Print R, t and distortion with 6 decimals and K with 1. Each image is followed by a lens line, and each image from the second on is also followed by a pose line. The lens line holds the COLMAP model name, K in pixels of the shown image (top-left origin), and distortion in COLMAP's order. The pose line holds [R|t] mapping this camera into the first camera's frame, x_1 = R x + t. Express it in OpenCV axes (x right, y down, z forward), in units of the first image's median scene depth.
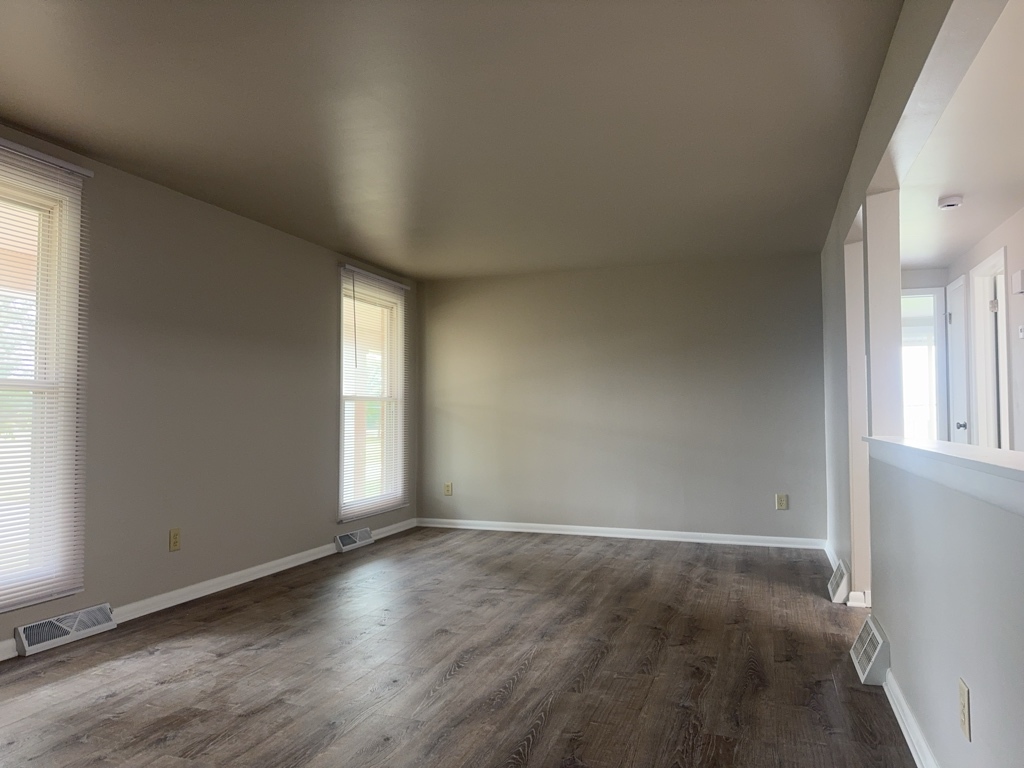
lens RADIAL K [[726.2, 0, 511.9], [0, 726.2, 385.4], [0, 0, 1]] dist [0.048529, -0.034413]
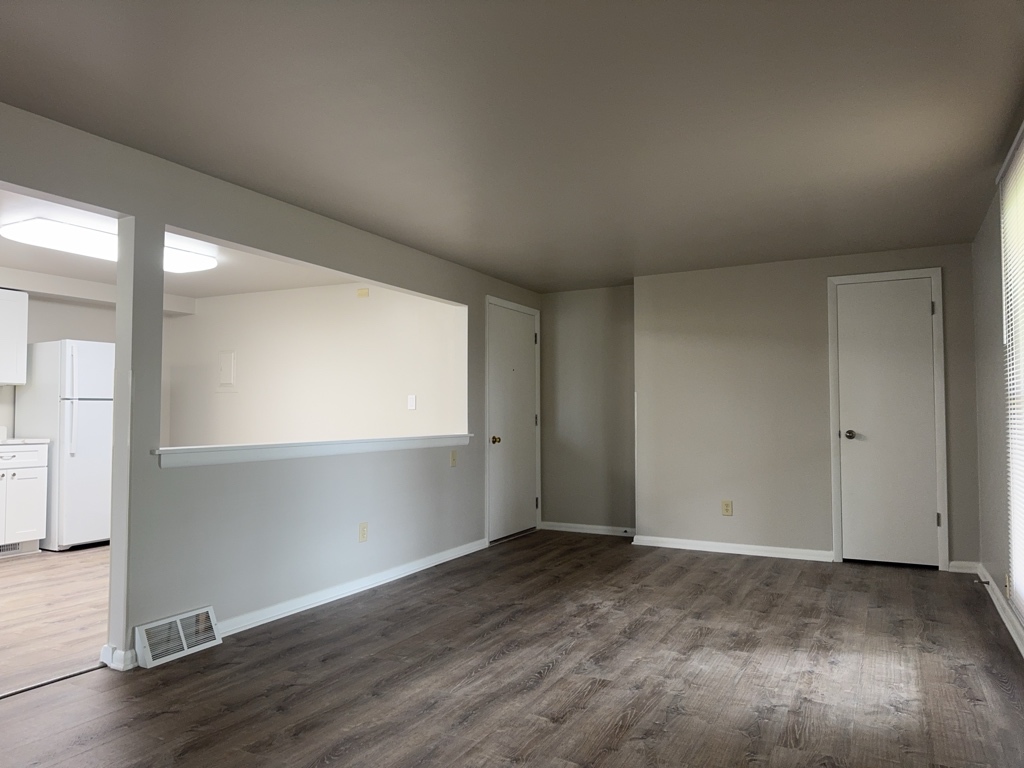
lens RADIAL K [[726.2, 0, 507.4], [0, 726.2, 381.6], [0, 0, 1]] dist [0.048529, -0.034413]
pose [[-0.988865, 0.011219, 0.148393, -0.181976], [-0.001878, 0.996134, -0.087828, 0.065048], [-0.148805, -0.087129, -0.985021, 2.029958]]
